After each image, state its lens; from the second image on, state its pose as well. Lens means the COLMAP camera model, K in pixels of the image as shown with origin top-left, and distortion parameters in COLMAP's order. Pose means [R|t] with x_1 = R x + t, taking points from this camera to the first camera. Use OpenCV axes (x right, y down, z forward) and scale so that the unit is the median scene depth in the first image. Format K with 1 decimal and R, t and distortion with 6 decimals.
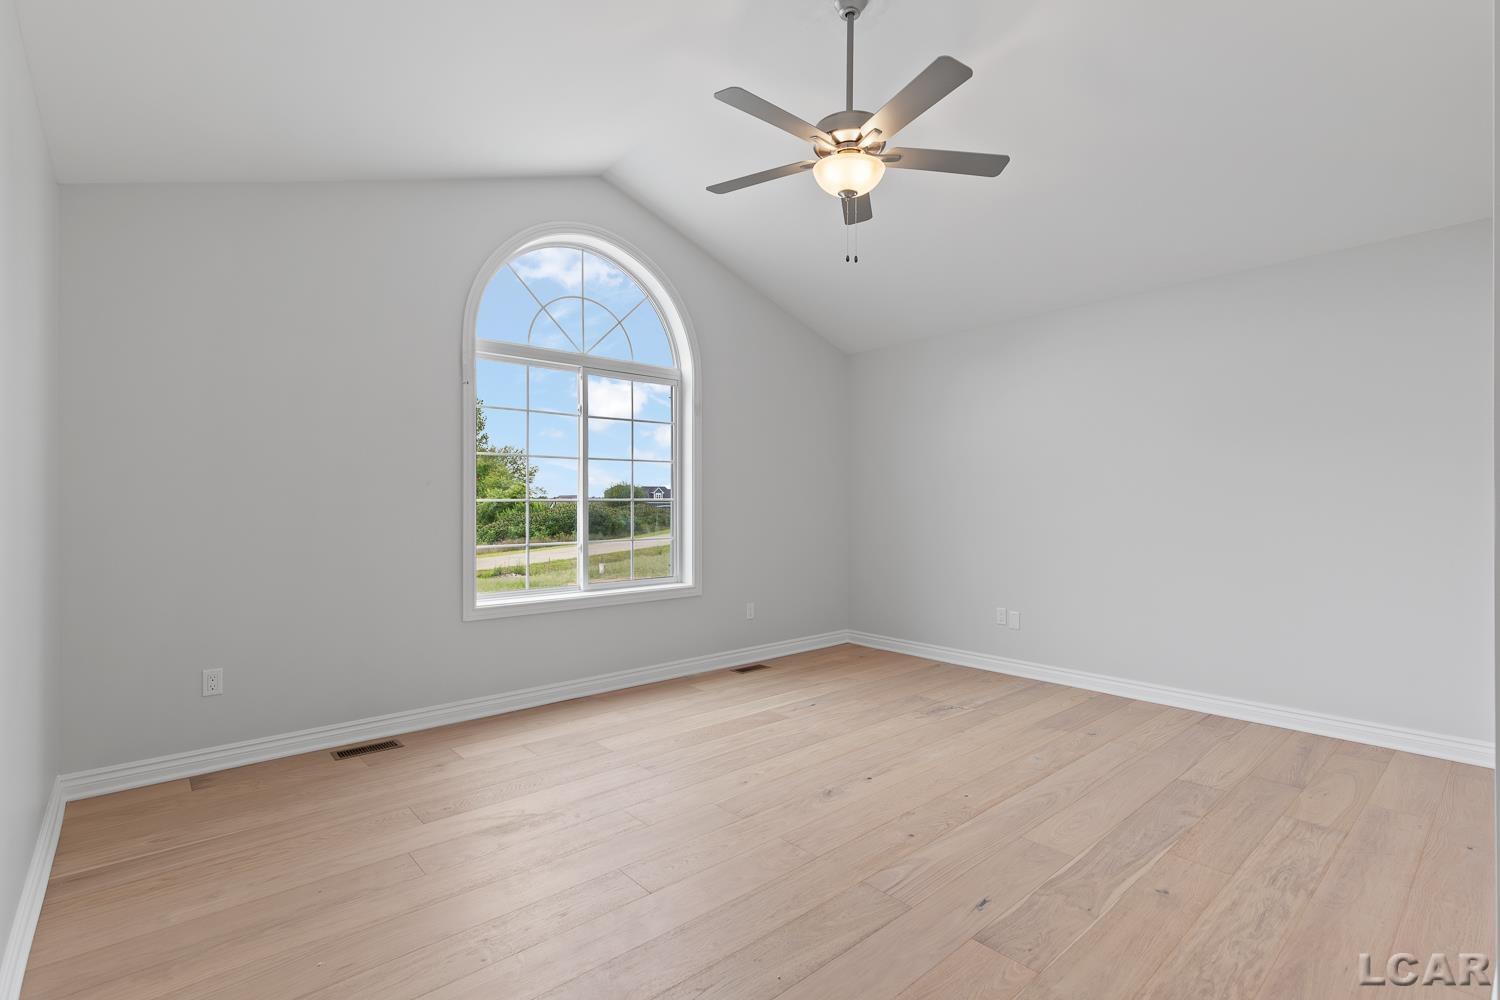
lens RADIAL K [[697.6, 0, 756.4], [0, 697.6, 508.7], [0, 0, 1]] dist [0.011657, -0.001068]
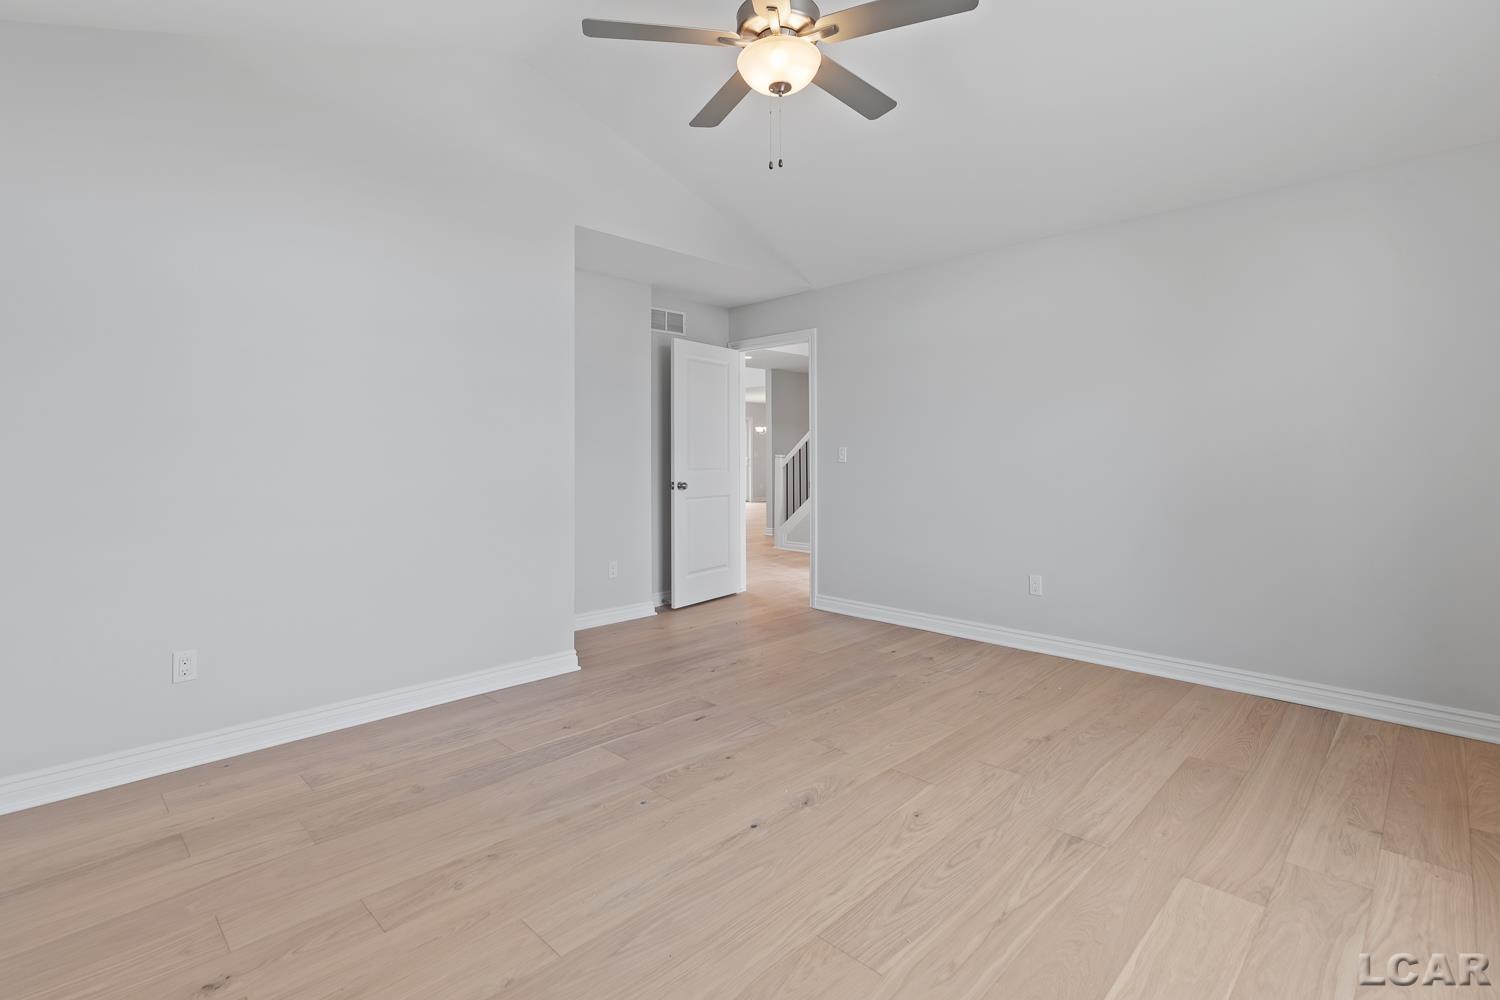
lens RADIAL K [[697.6, 0, 756.4], [0, 697.6, 508.7], [0, 0, 1]] dist [0.011657, -0.001068]
pose [[-0.997487, 0.008663, -0.070315, 0.235289], [0.003002, 0.996773, 0.080211, -0.005795], [0.070783, 0.079798, -0.994295, 1.926830]]
